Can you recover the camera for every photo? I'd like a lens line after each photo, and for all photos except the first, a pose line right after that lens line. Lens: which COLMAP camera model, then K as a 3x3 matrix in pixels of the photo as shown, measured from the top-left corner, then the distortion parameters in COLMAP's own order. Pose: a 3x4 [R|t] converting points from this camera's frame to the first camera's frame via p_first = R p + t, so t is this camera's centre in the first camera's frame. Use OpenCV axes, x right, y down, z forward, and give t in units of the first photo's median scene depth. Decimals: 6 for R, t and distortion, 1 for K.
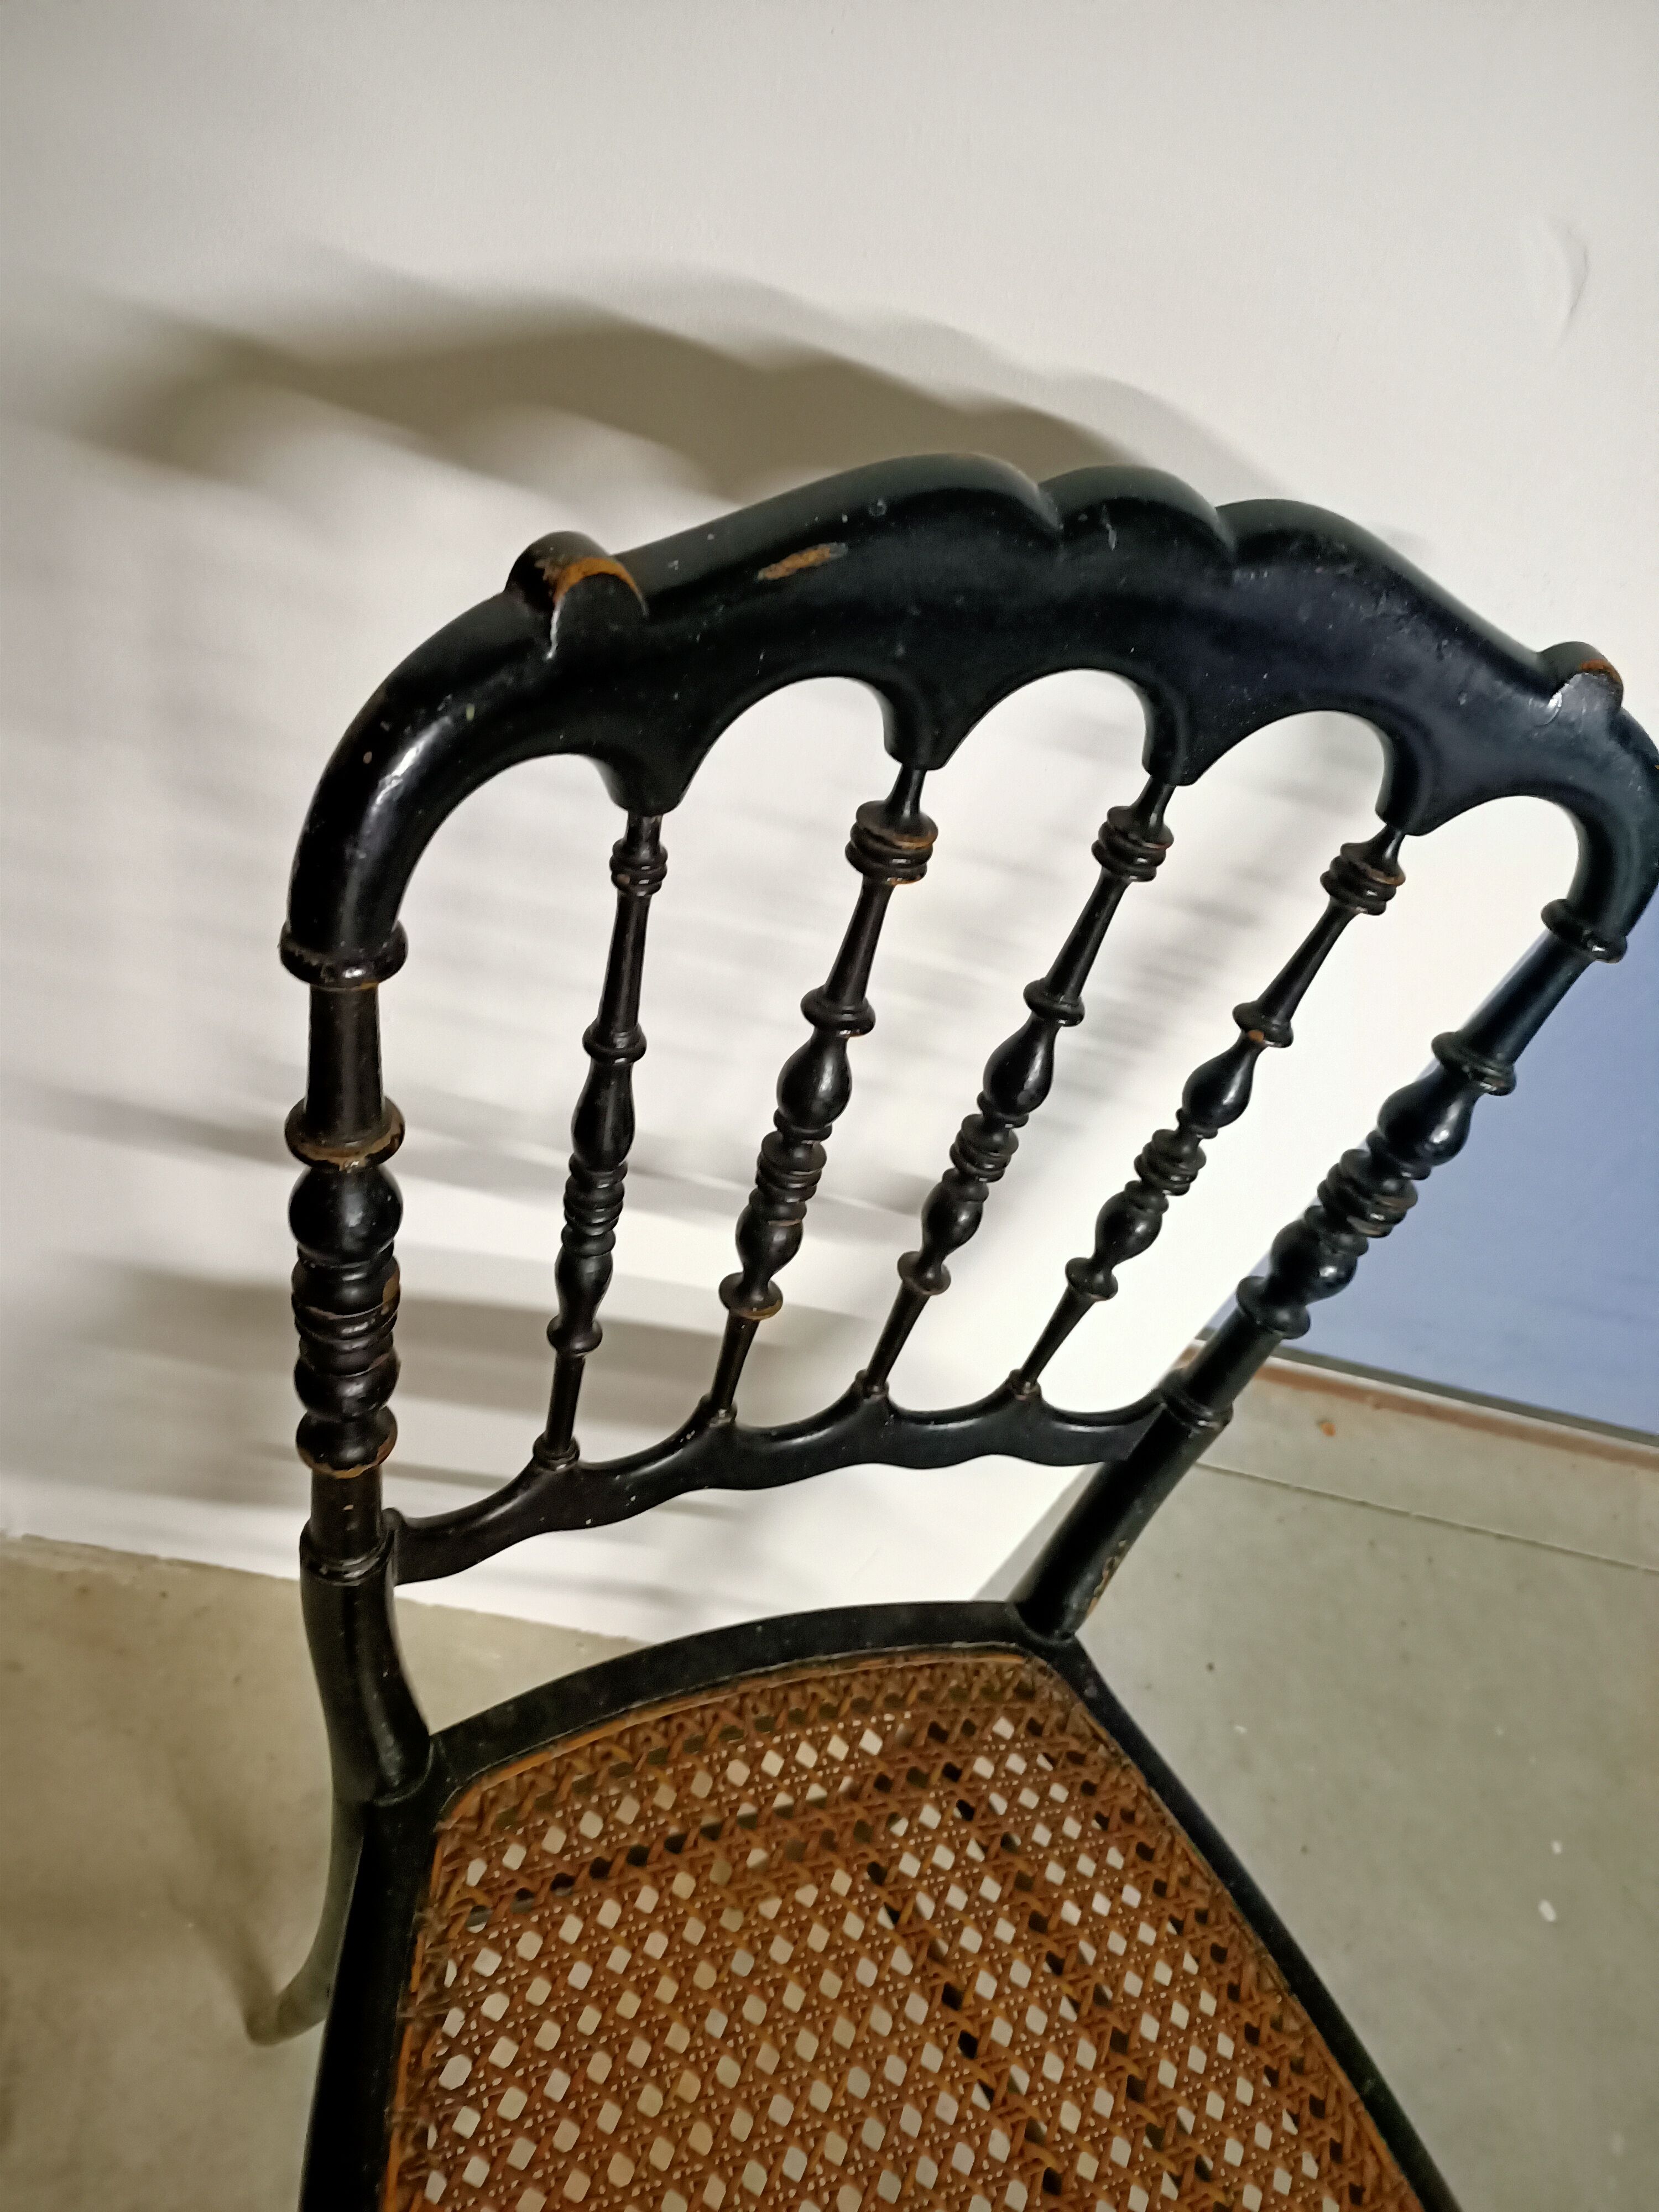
lens RADIAL K [[1673.4, 0, 825.6], [0, 1673.4, 1101.5], [0, 0, 1]] dist [0.062138, -0.081921]
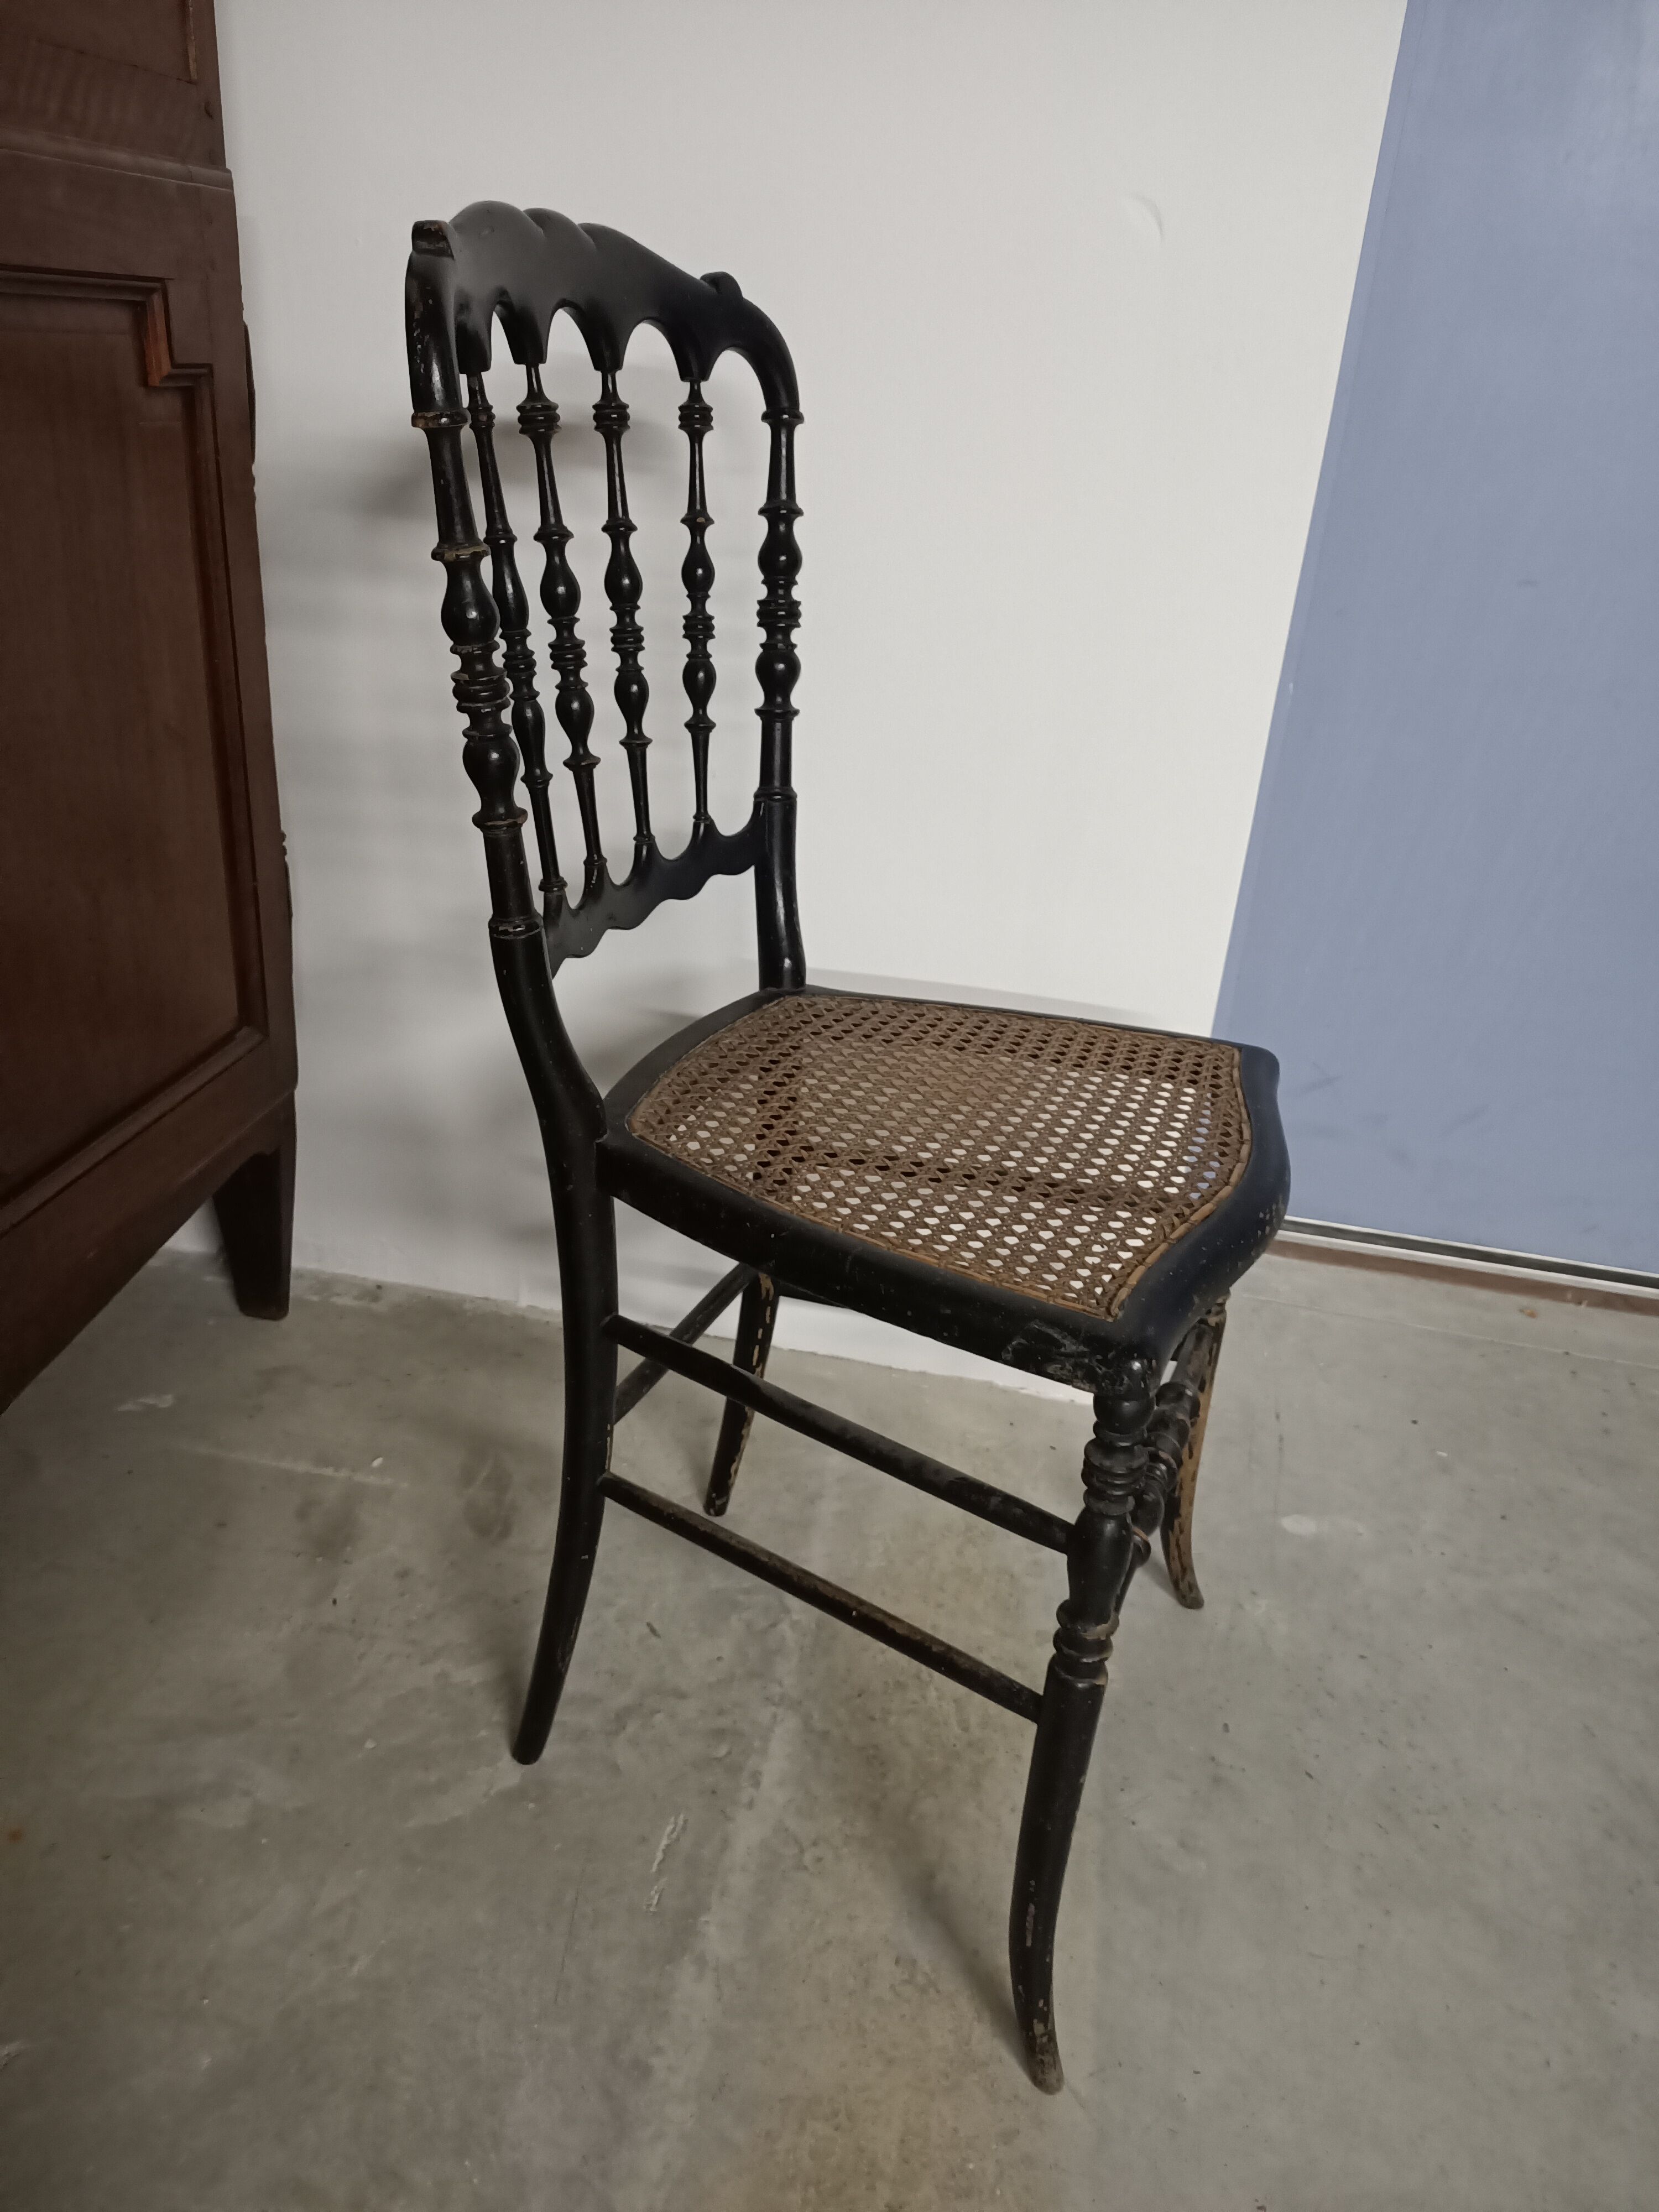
lens RADIAL K [[1673.4, 0, 826.3], [0, 1673.4, 1089.1], [0, 0, 1]] dist [0.062138, -0.081921]
pose [[0.961676, -0.157084, -0.224729, 0.248901], [0.048259, 0.903796, -0.425235, 1.170478], [0.269907, 0.398093, 0.876740, -0.527084]]
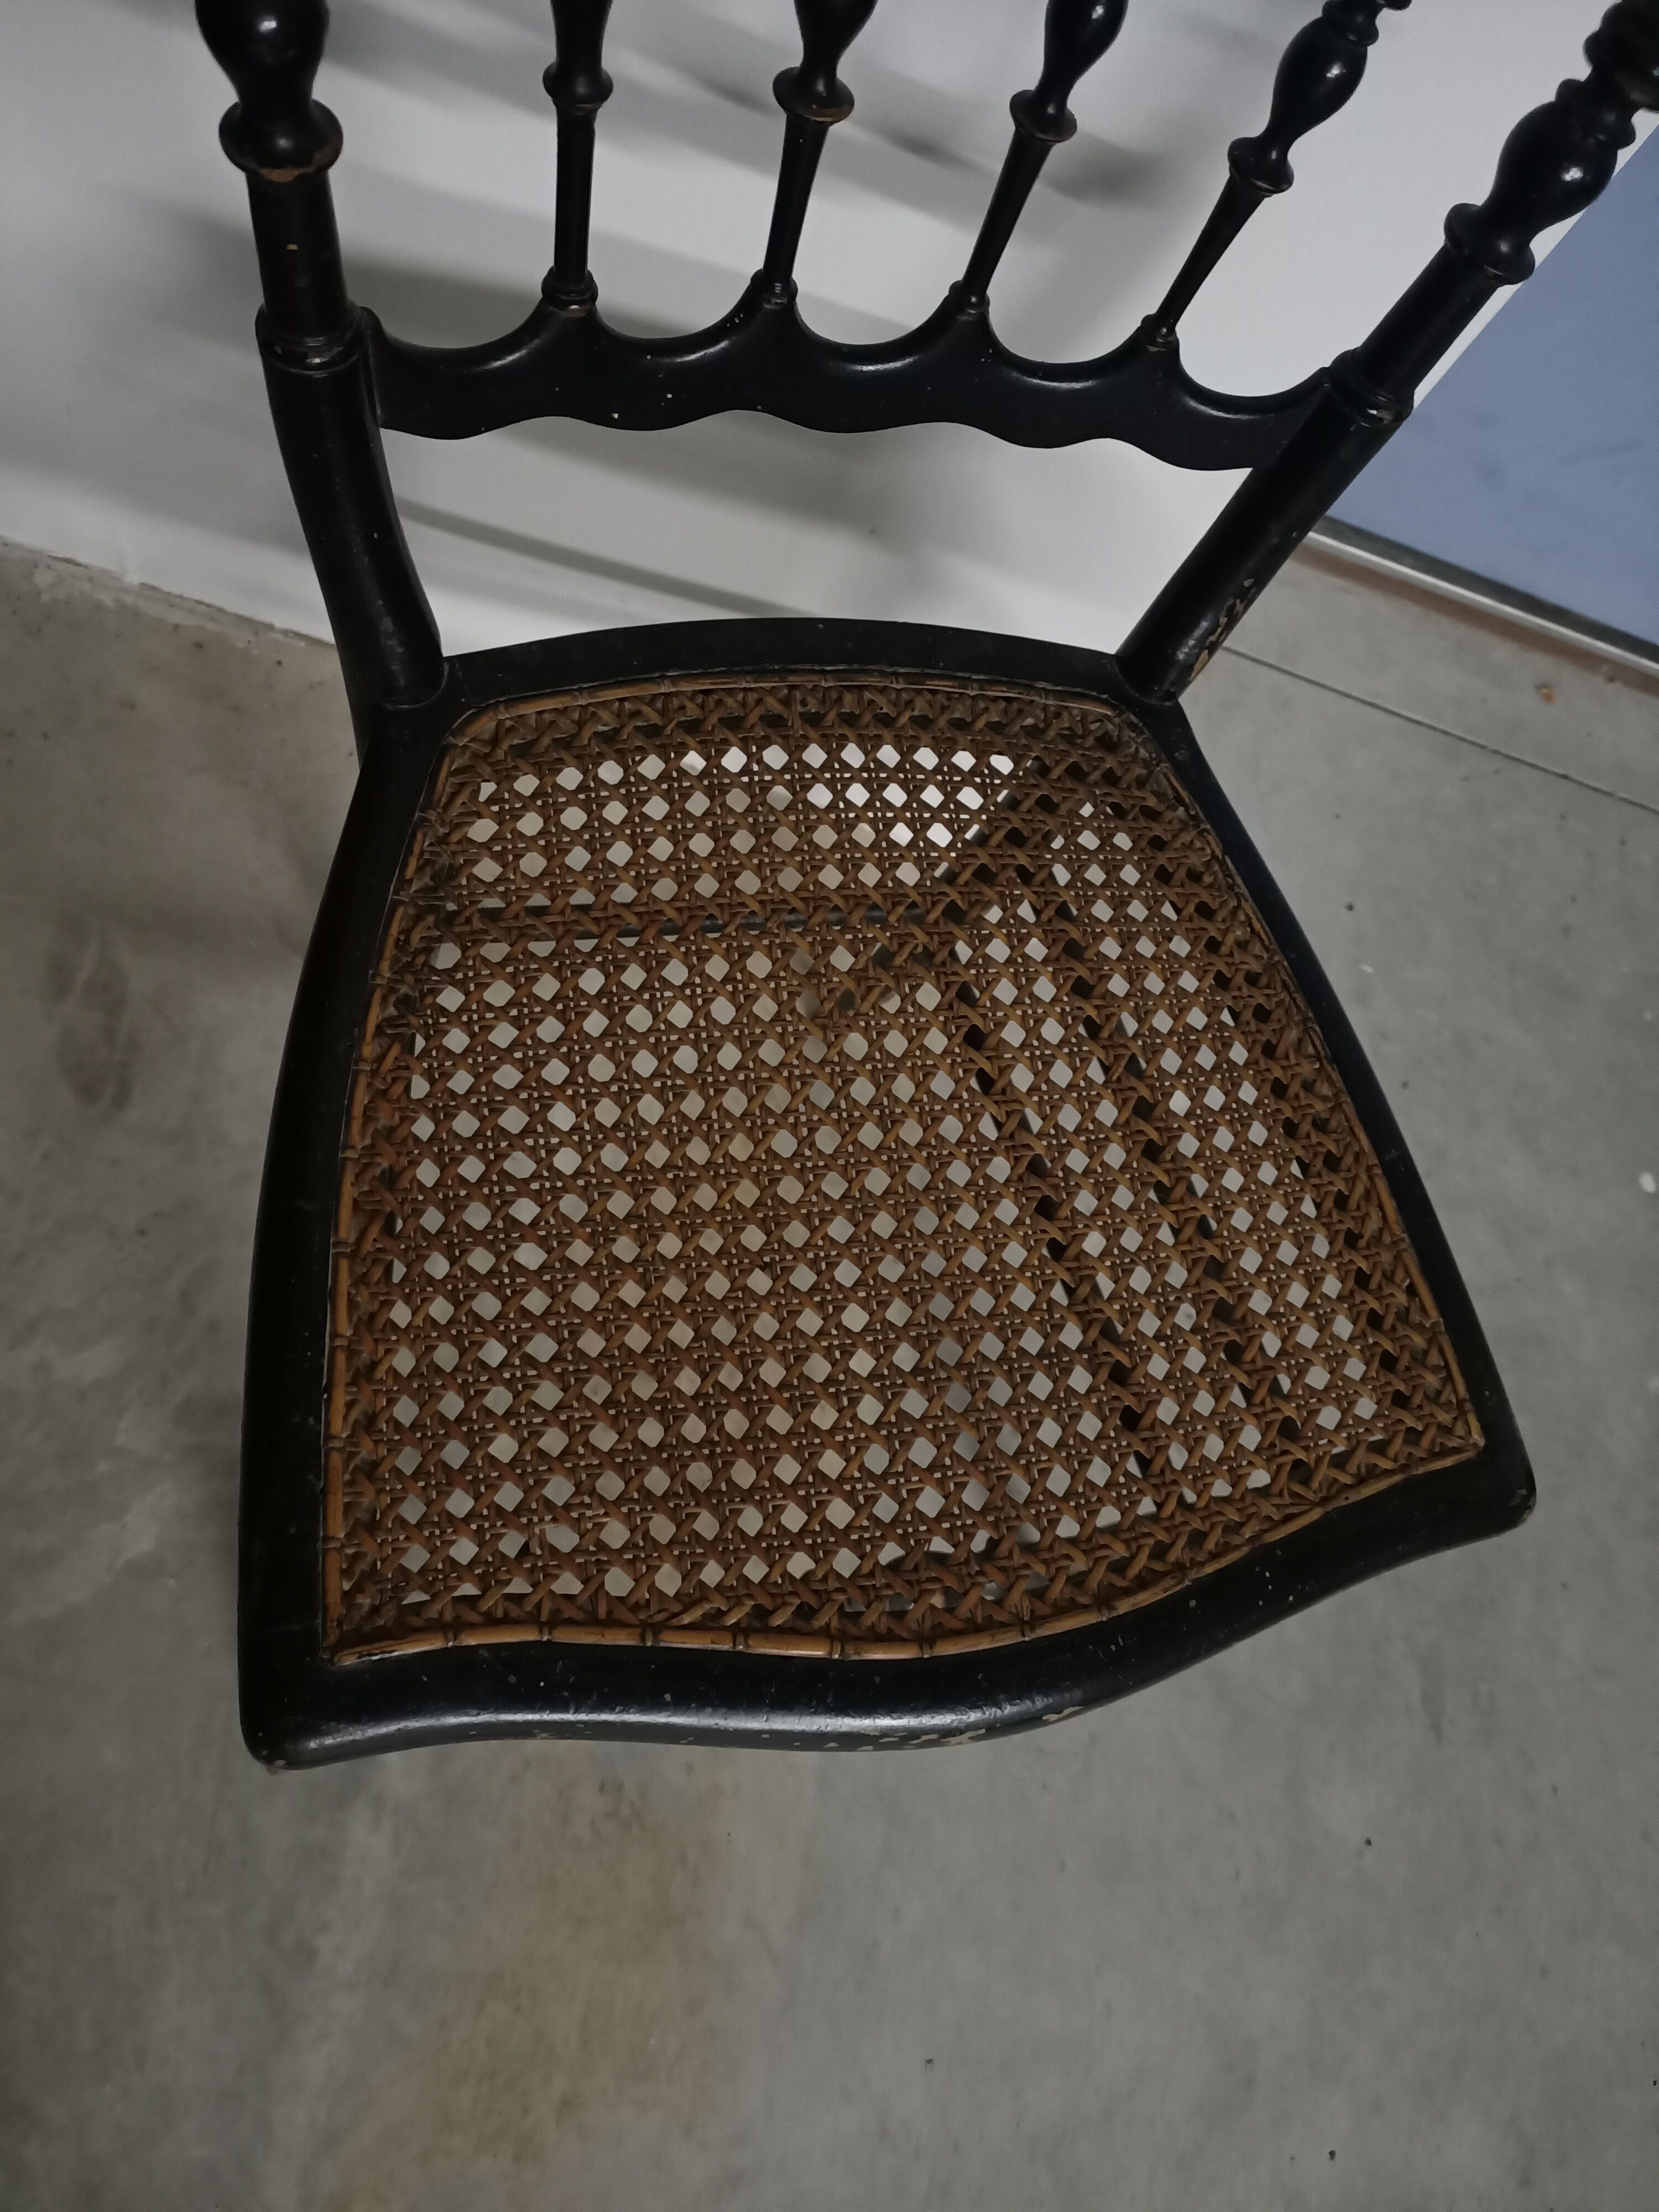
lens RADIAL K [[1673.4, 0, 830.7], [0, 1673.4, 1111.7], [0, 0, 1]] dist [0.062138, -0.081921]
pose [[0.985411, 0.139297, -0.097785, 0.090702], [-0.093412, 0.922948, 0.373419, 0.217507], [0.142267, -0.358836, 0.922495, 0.075387]]
